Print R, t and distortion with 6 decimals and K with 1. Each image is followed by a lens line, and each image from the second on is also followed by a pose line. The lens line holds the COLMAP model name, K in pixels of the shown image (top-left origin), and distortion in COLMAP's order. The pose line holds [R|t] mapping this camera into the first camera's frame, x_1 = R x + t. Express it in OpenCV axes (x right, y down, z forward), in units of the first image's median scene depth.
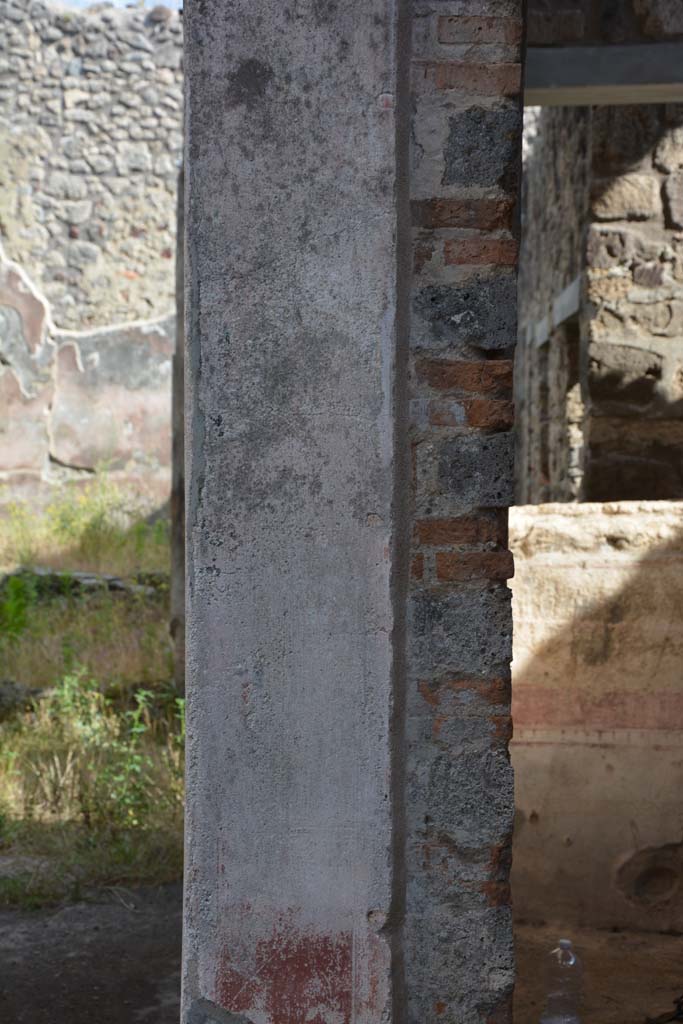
lens RADIAL K [[2073.6, 0, 342.1], [0, 2073.6, 515.3], [0, 0, 1]] dist [0.288419, 1.886268]
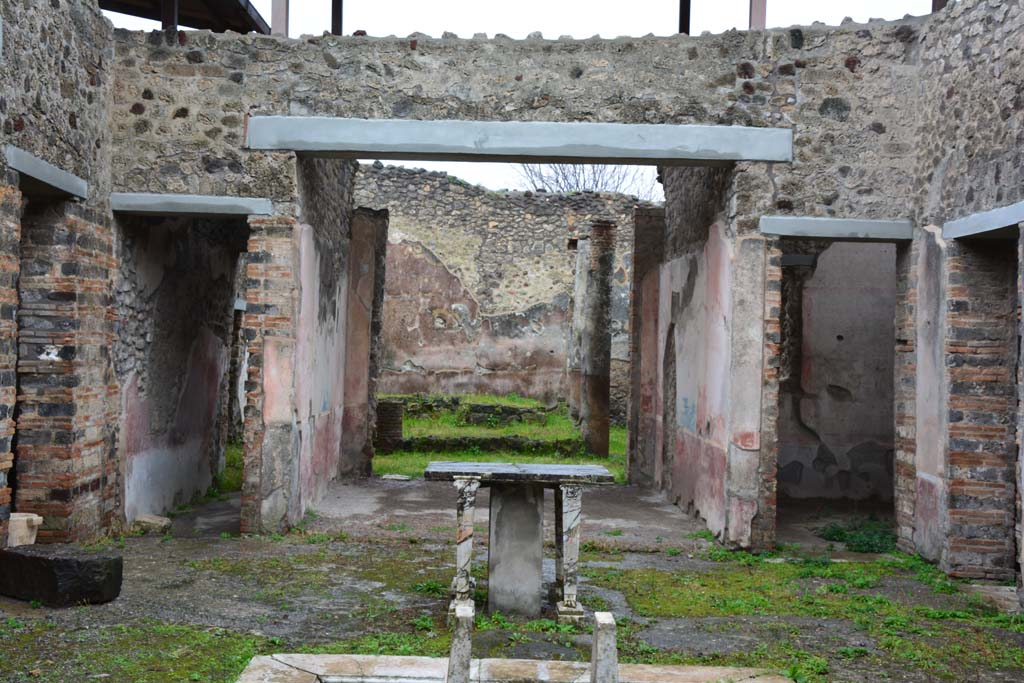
lens RADIAL K [[1224.5, 0, 515.0], [0, 1224.5, 342.2], [0, 0, 1]] dist [0.009015, 0.341475]
pose [[0.999178, 0.021932, 0.034081, -0.155536], [-0.020088, 0.998364, -0.053524, 0.024922], [-0.035199, 0.052795, 0.997985, -0.496798]]
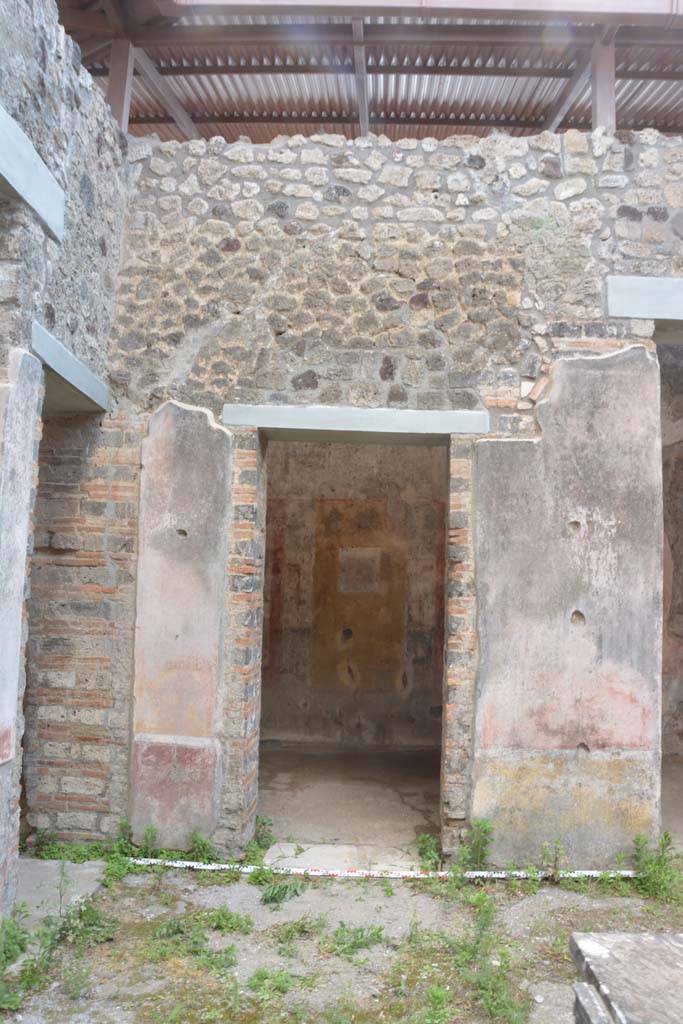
lens RADIAL K [[796.7, 0, 341.7], [0, 796.7, 504.3], [0, 0, 1]] dist [-0.169739, 0.126485]
pose [[0.014753, 0.085997, 0.996186, -0.222820], [0.012881, 0.996196, -0.086189, -0.007720], [-0.999808, 0.014103, 0.013589, 0.078757]]
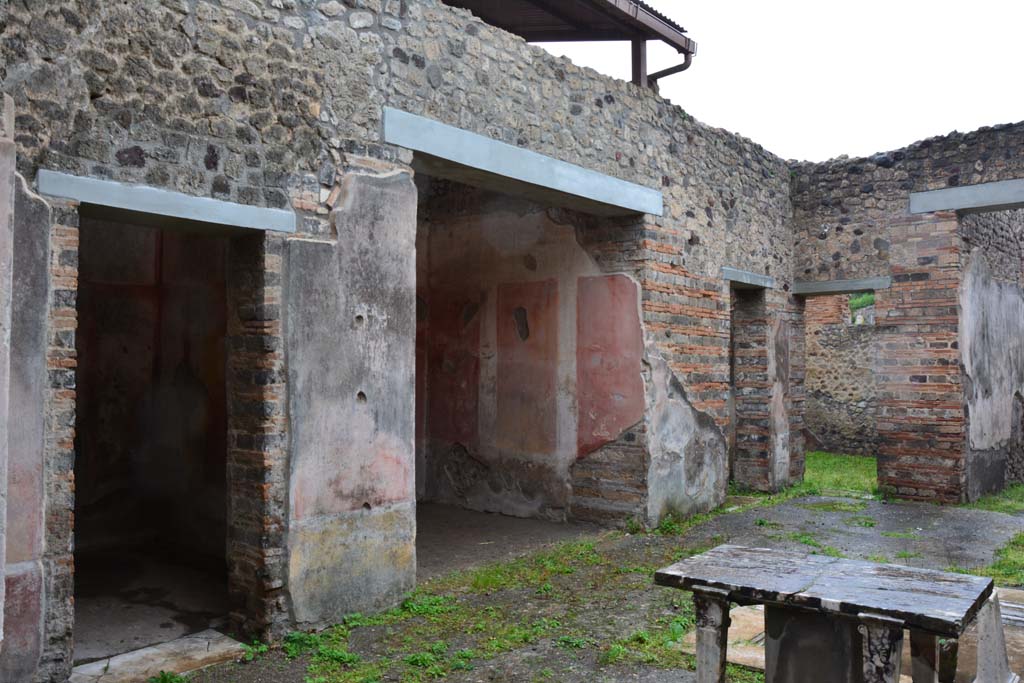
lens RADIAL K [[836.4, 0, 510.9], [0, 836.4, 348.5], [0, 0, 1]] dist [-0.156083, 0.161168]
pose [[-0.781220, 0.009297, 0.624186, -0.205814], [0.022899, 0.999643, 0.013771, -0.014893], [-0.623835, 0.025051, -0.781154, 0.243401]]
